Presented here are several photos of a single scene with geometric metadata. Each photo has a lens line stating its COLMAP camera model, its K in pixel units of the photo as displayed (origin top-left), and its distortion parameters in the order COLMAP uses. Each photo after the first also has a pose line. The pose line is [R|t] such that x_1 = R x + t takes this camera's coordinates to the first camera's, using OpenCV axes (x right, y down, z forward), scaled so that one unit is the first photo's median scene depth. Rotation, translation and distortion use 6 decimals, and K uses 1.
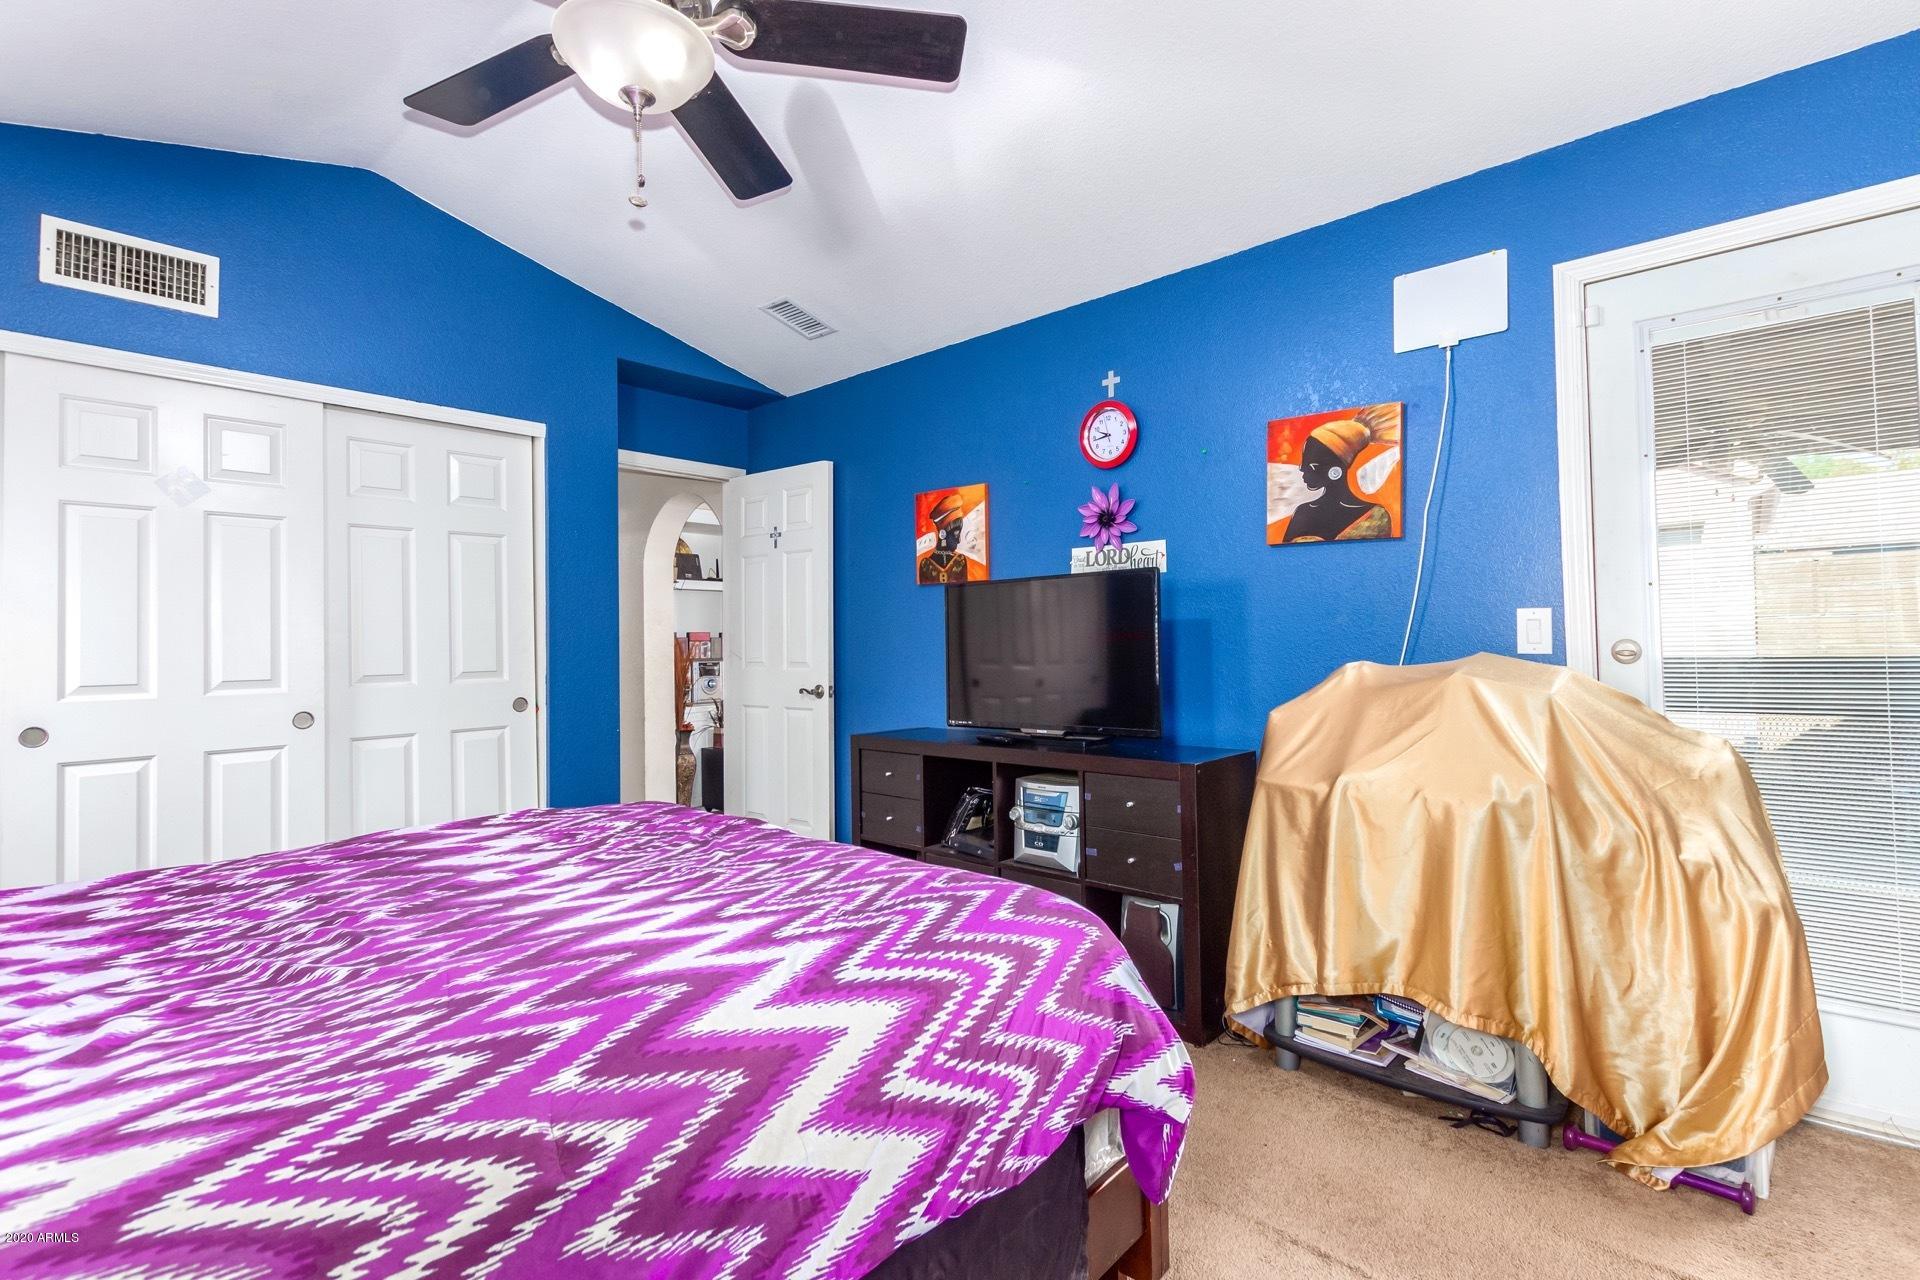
lens RADIAL K [[877.1, 0, 966.9], [0, 877.1, 642.5], [0, 0, 1]] dist [0.007550, -0.000309]
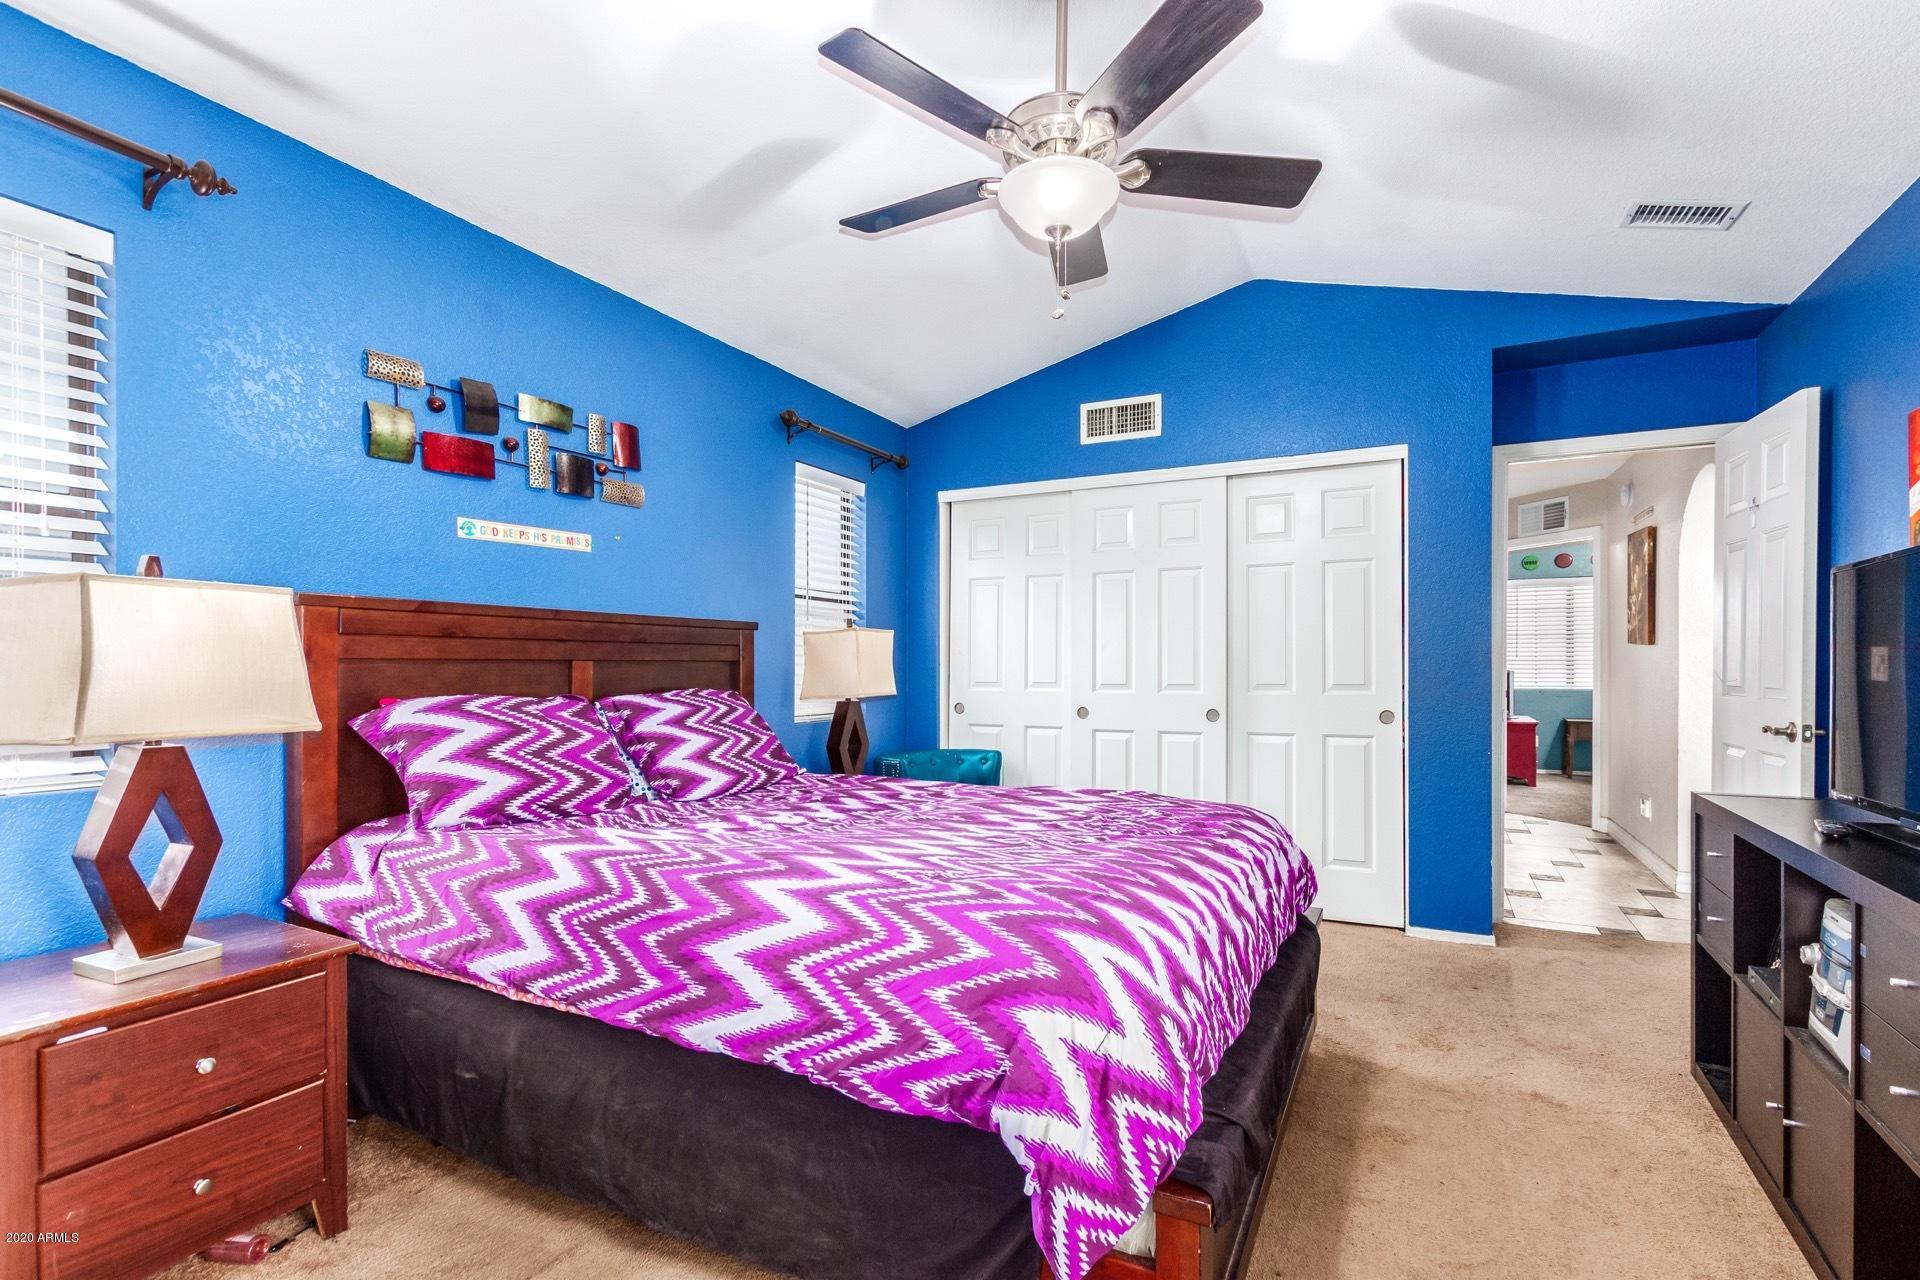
lens RADIAL K [[868.3, 0, 964.9], [0, 868.3, 687.7], [0, 0, 1]] dist [0.000465, 0.000063]
pose [[0.268125, 0.038661, -0.962608, 1.053903], [-0.000315, 0.999198, 0.040043, -0.018000], [0.963384, -0.010433, 0.267923, 0.682327]]
